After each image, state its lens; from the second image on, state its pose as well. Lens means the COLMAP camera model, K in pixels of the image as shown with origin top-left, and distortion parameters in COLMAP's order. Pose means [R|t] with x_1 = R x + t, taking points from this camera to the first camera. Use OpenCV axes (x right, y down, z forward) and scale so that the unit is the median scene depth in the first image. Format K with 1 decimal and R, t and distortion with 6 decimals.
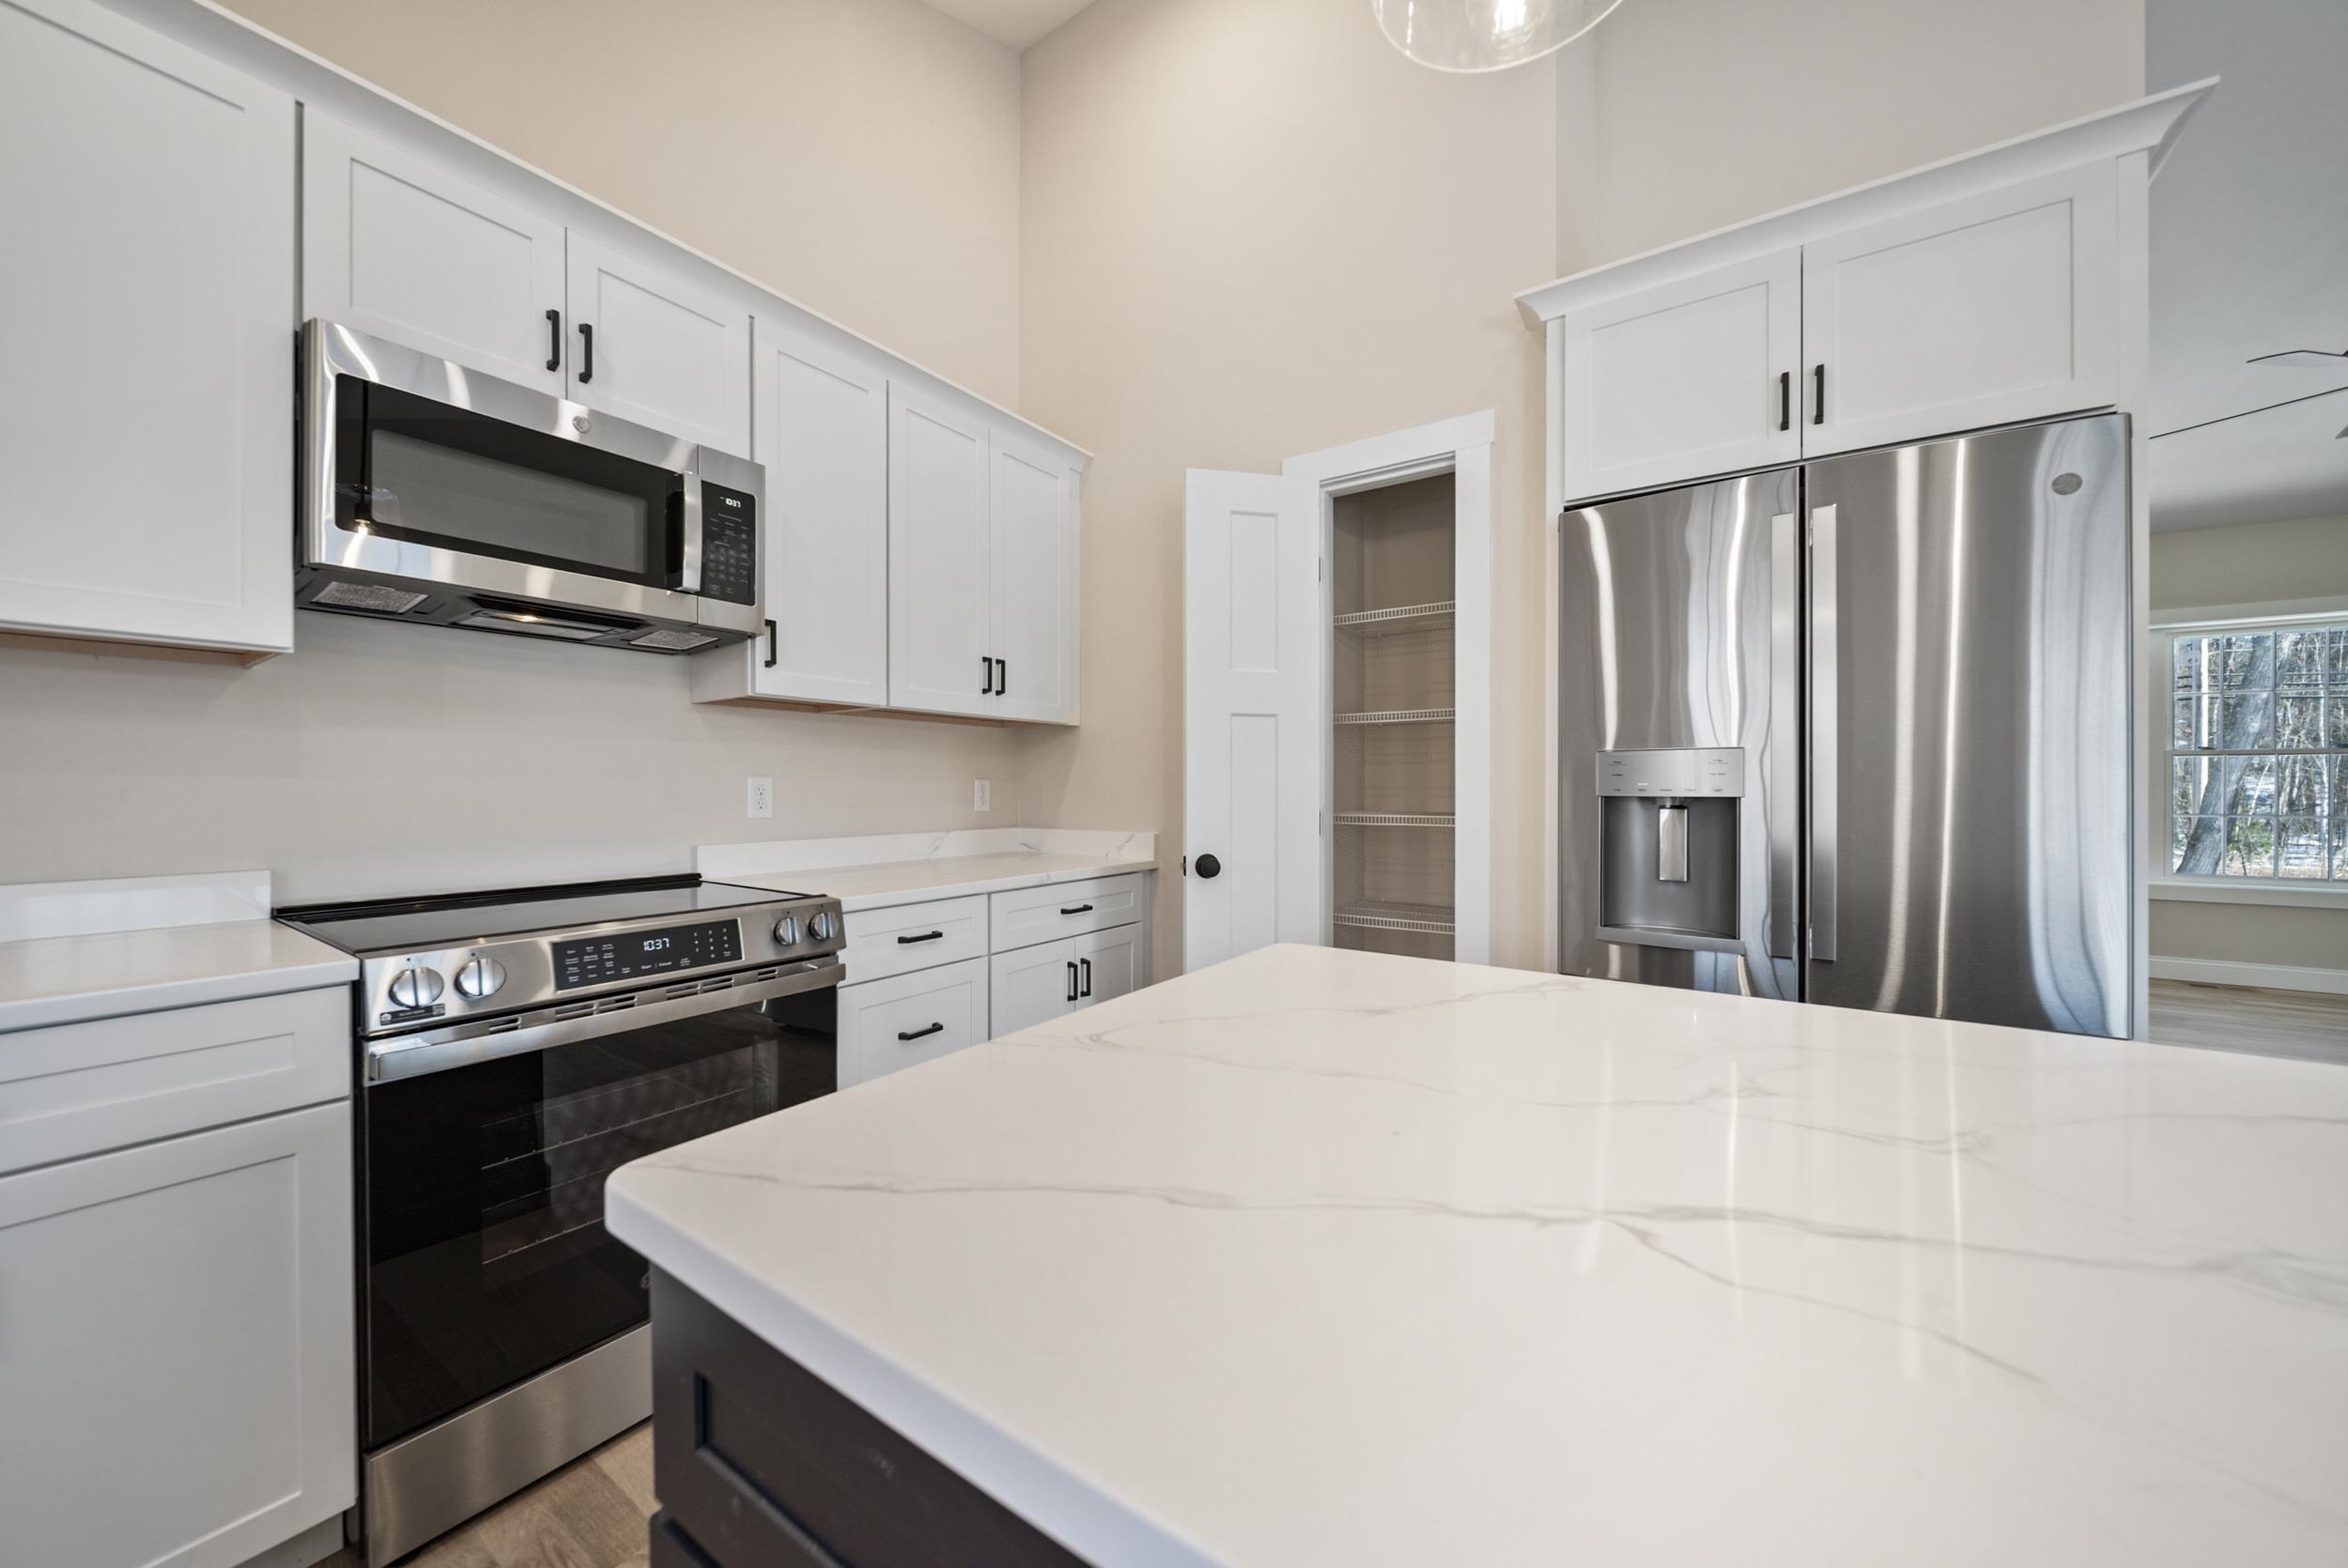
lens RADIAL K [[832.3, 0, 1168.8], [0, 832.3, 794.0], [0, 0, 1]] dist [-0.001241, 0.000087]
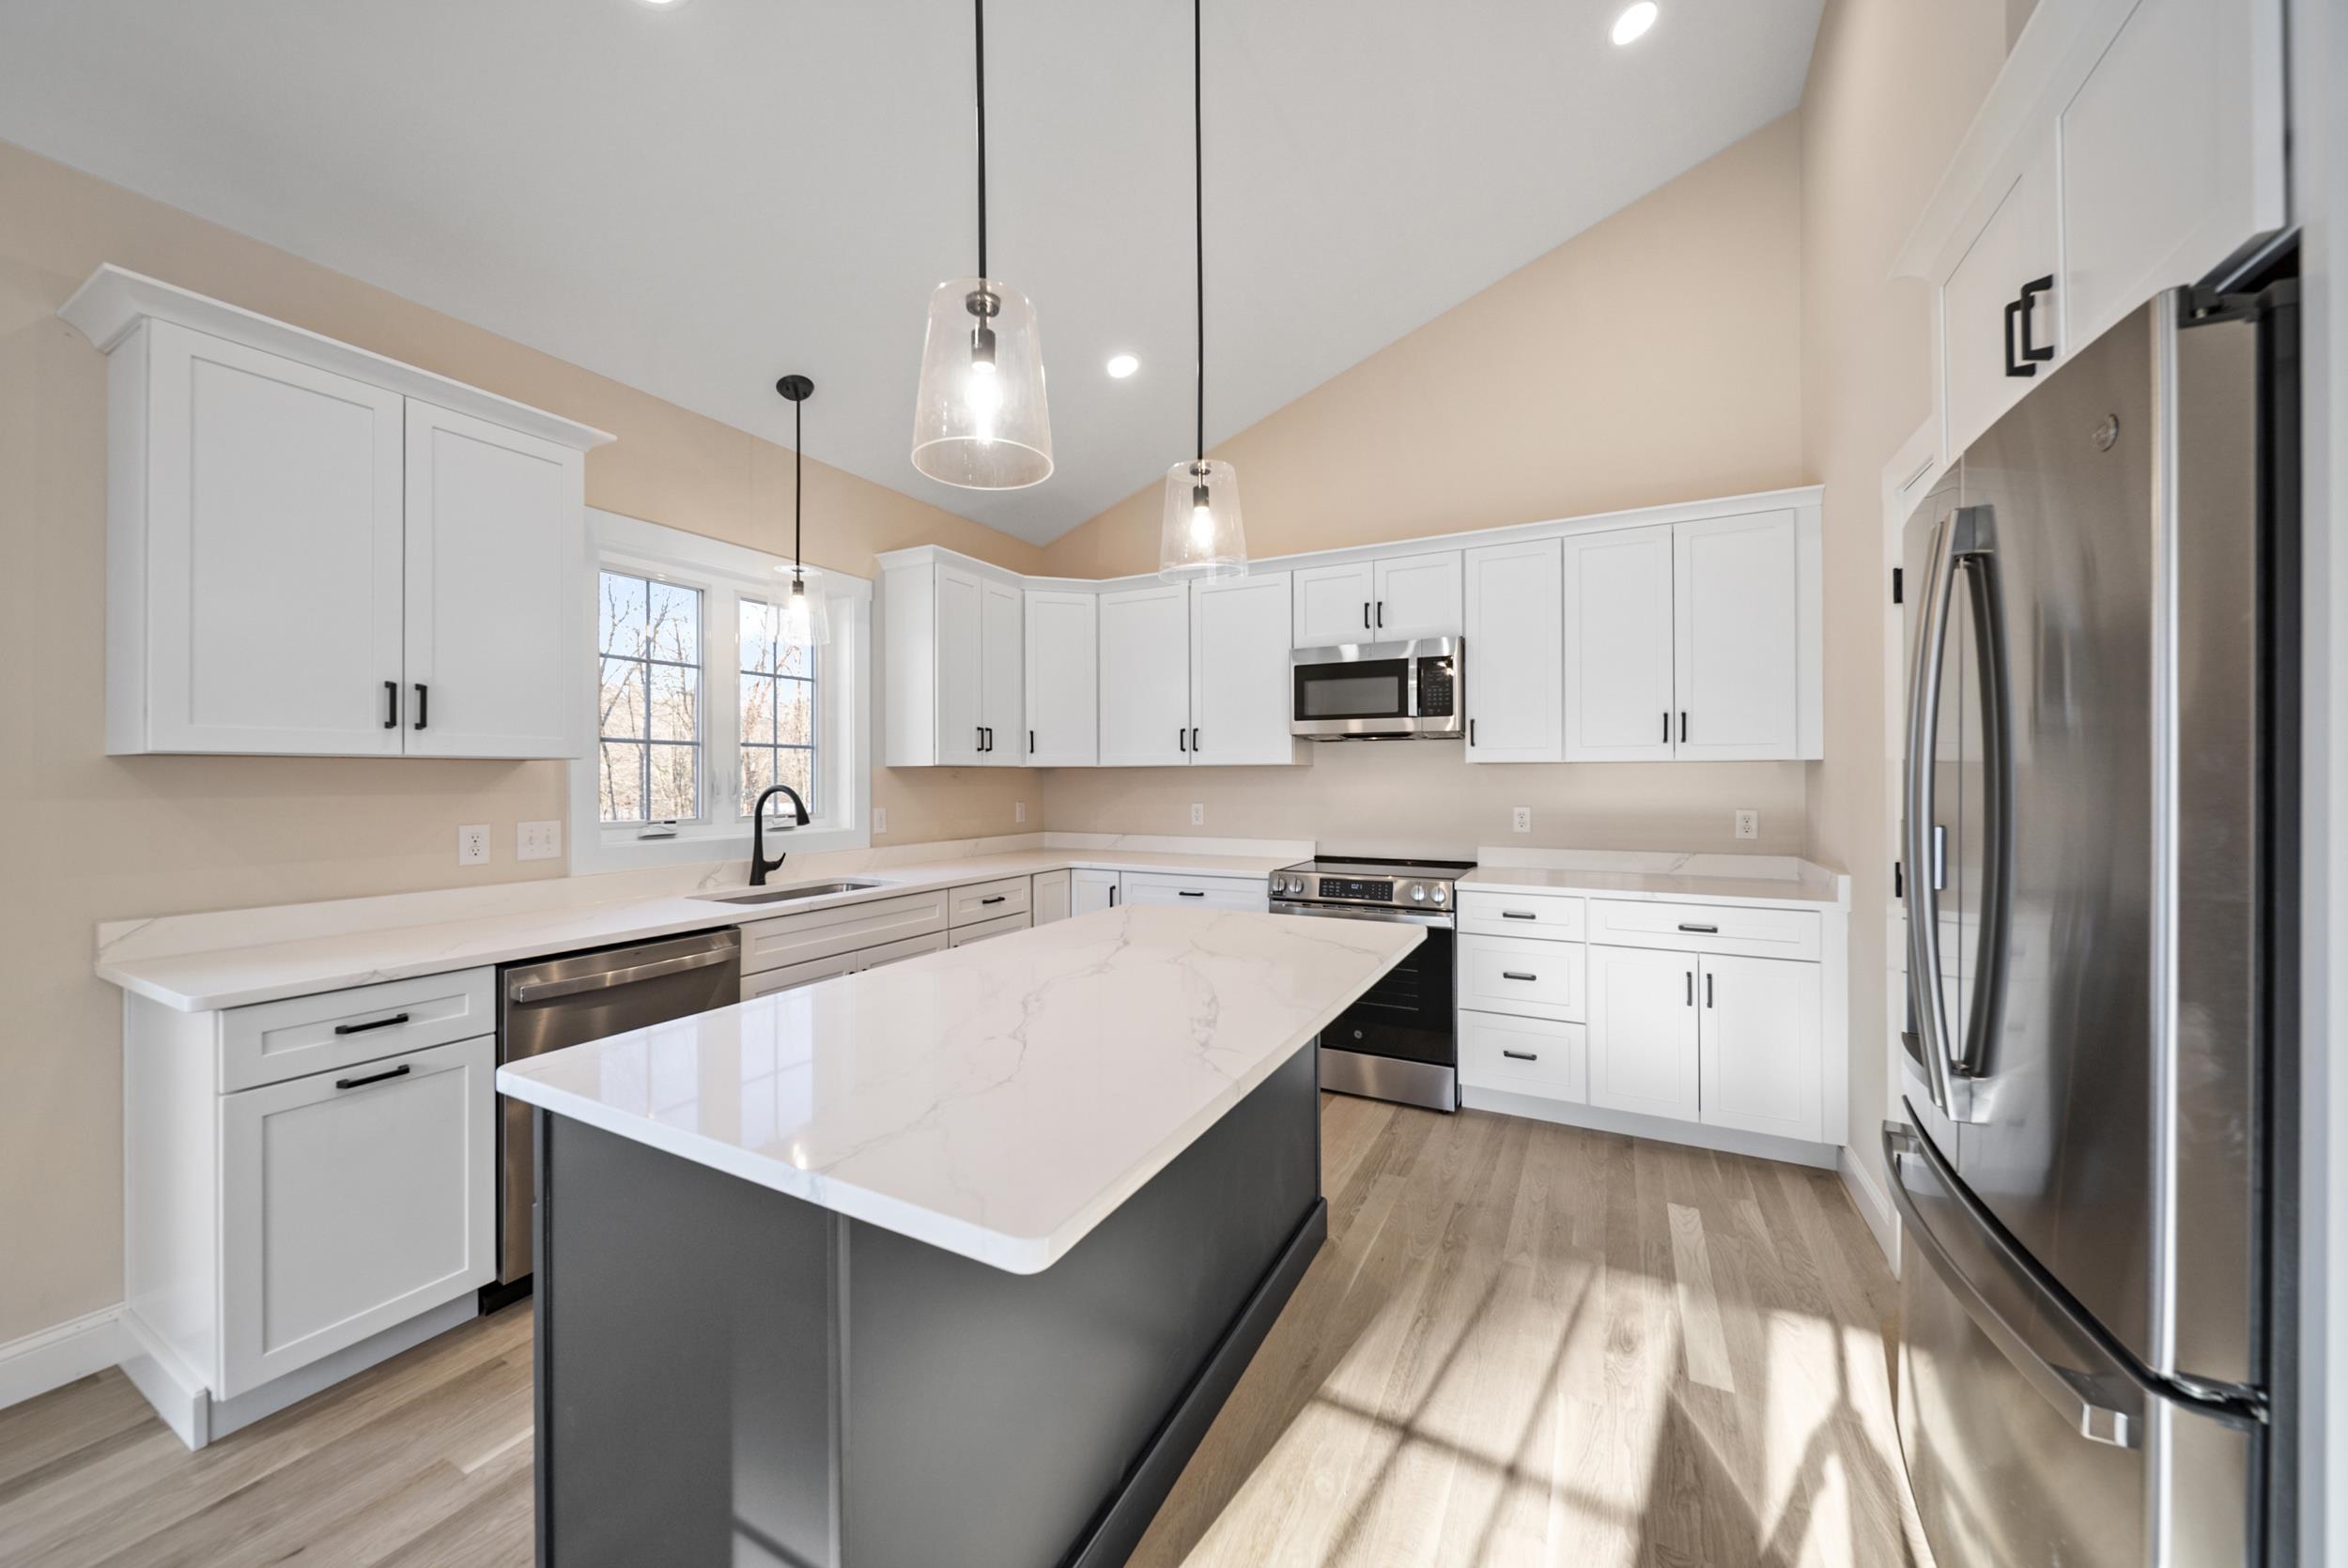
lens RADIAL K [[832.3, 0, 1171.8], [0, 832.3, 777.9], [0, 0, 1]] dist [-0.001241, 0.000087]
pose [[0.113760, -0.001698, -0.993507, 1.464320], [-0.006213, 0.999978, -0.002421, -0.097671], [0.993489, 0.006448, 0.113747, 0.227331]]
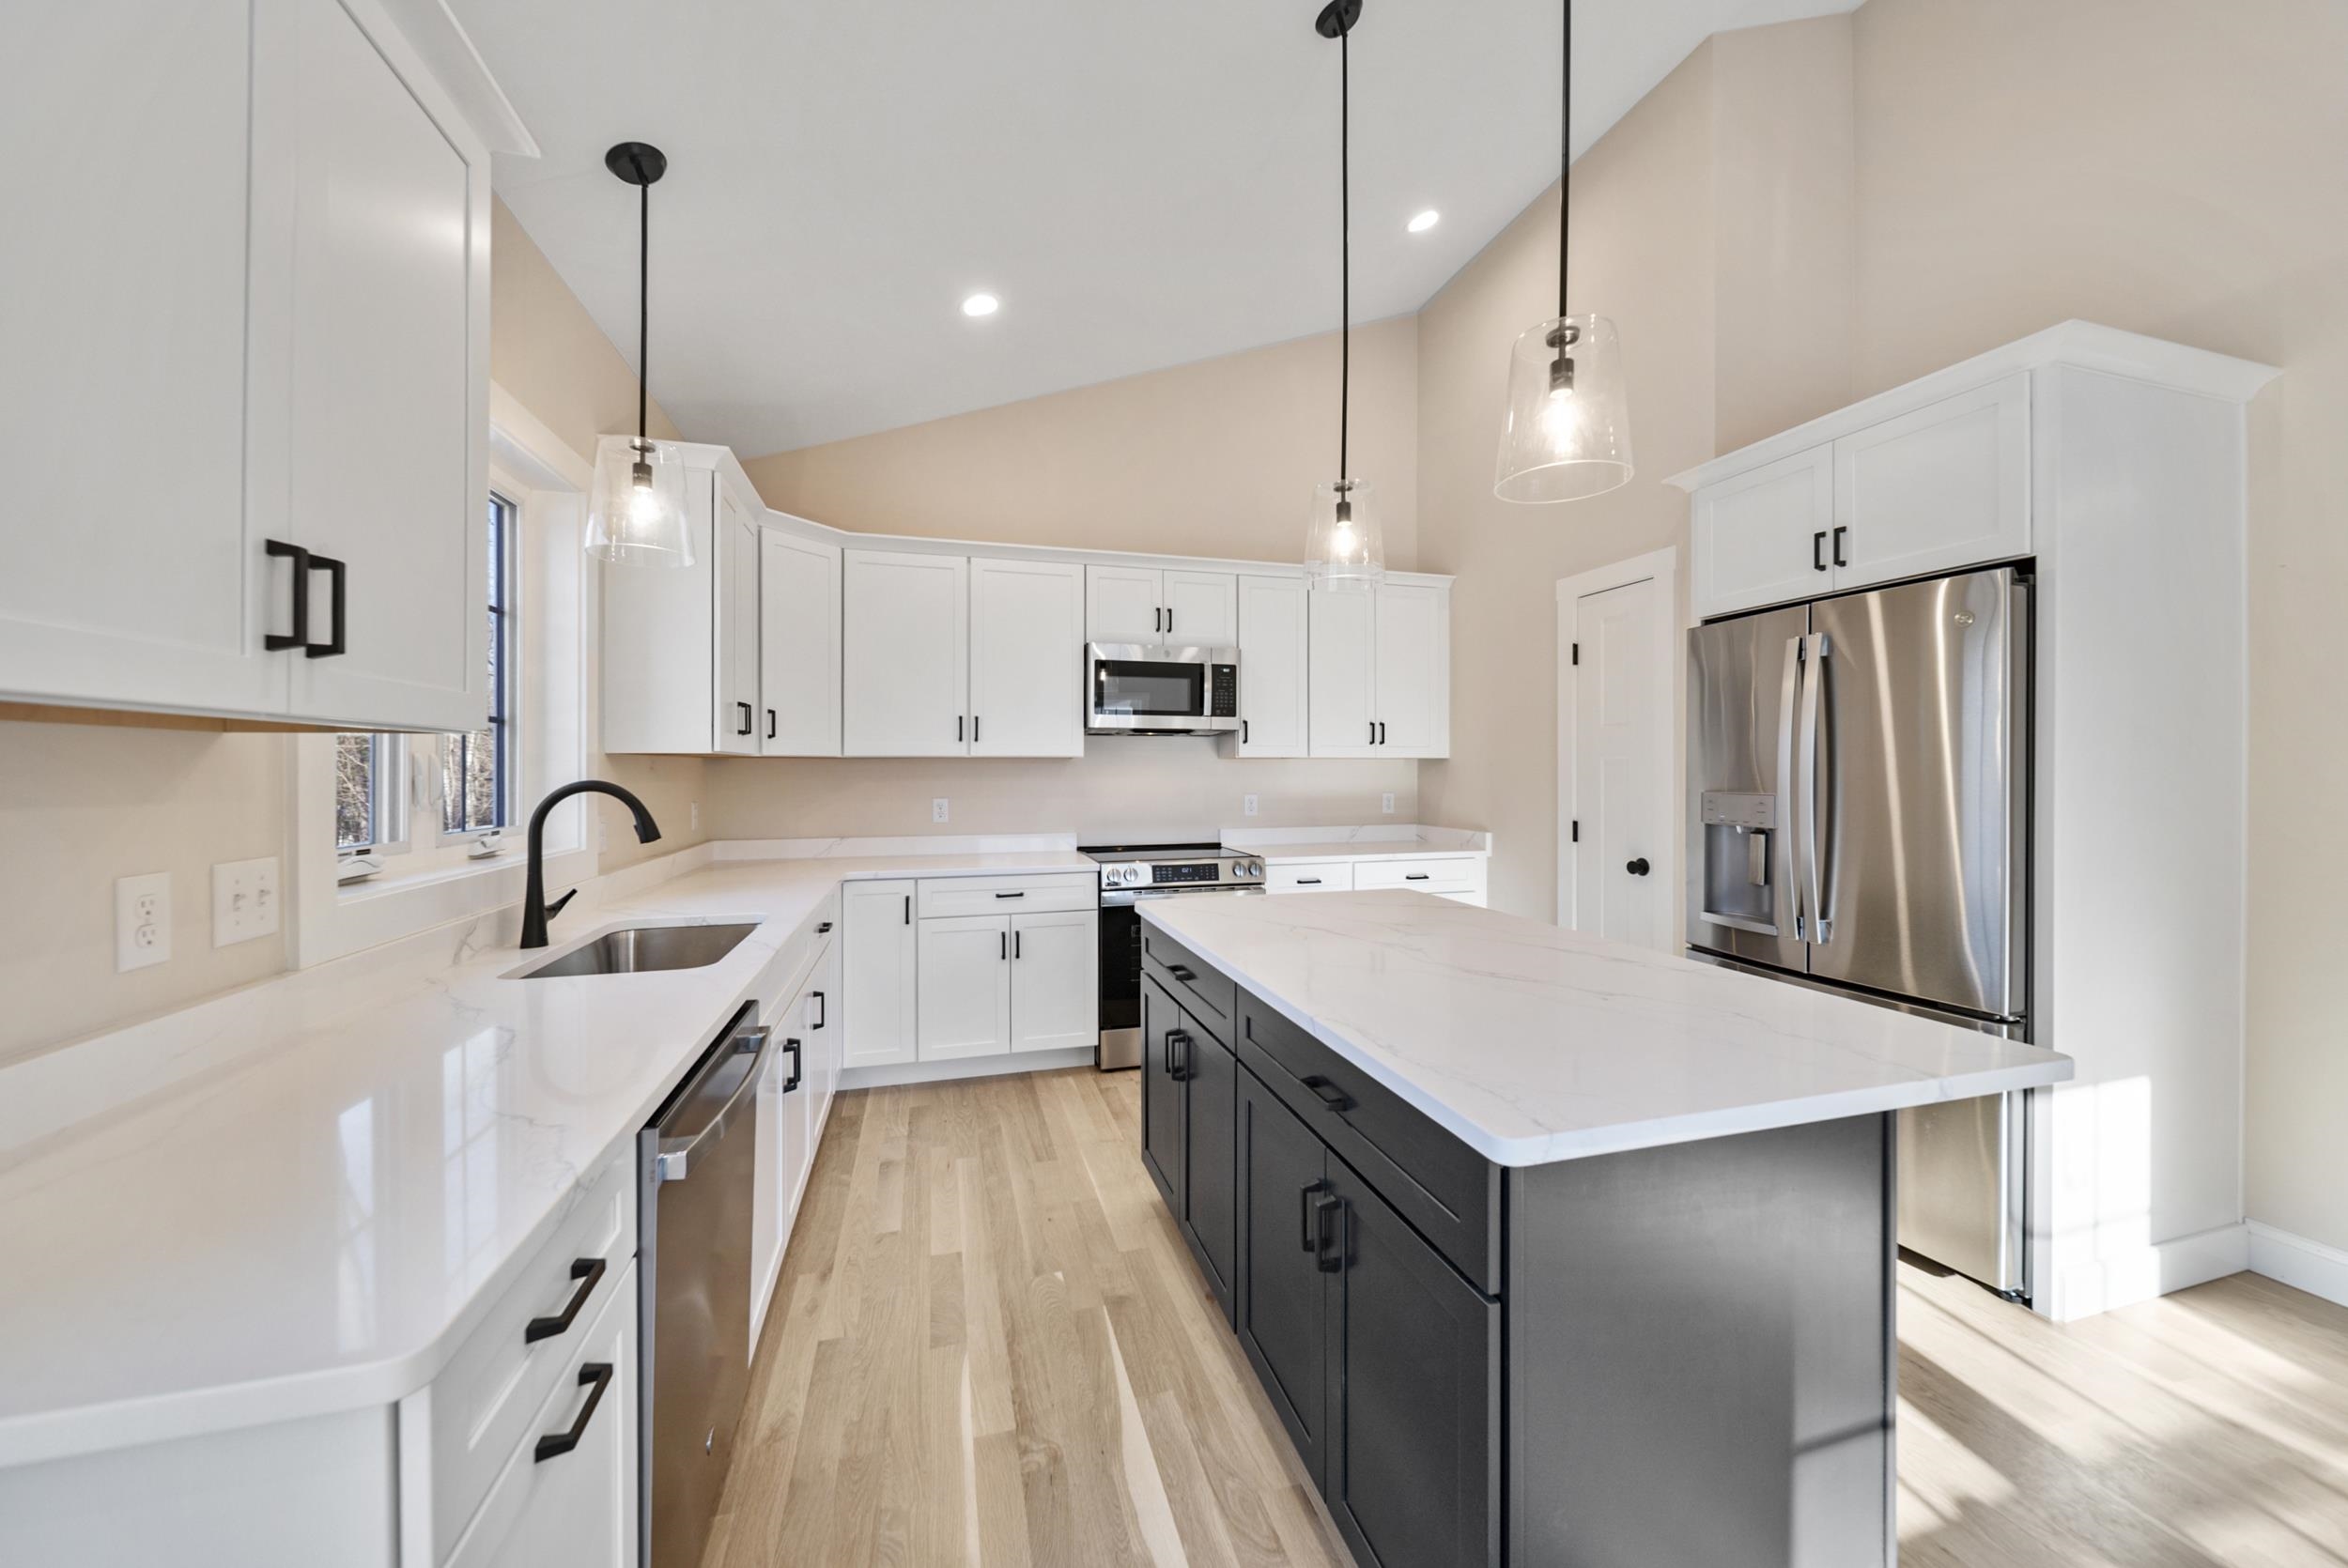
lens RADIAL K [[832.3, 0, 1165.9], [0, 832.3, 774.5], [0, 0, 1]] dist [-0.001241, 0.000087]
pose [[0.767379, 0.000135, -0.641194, 0.849997], [-0.002530, 0.999993, -0.002817, -0.087844], [0.641189, 0.003784, 0.767374, -0.863975]]
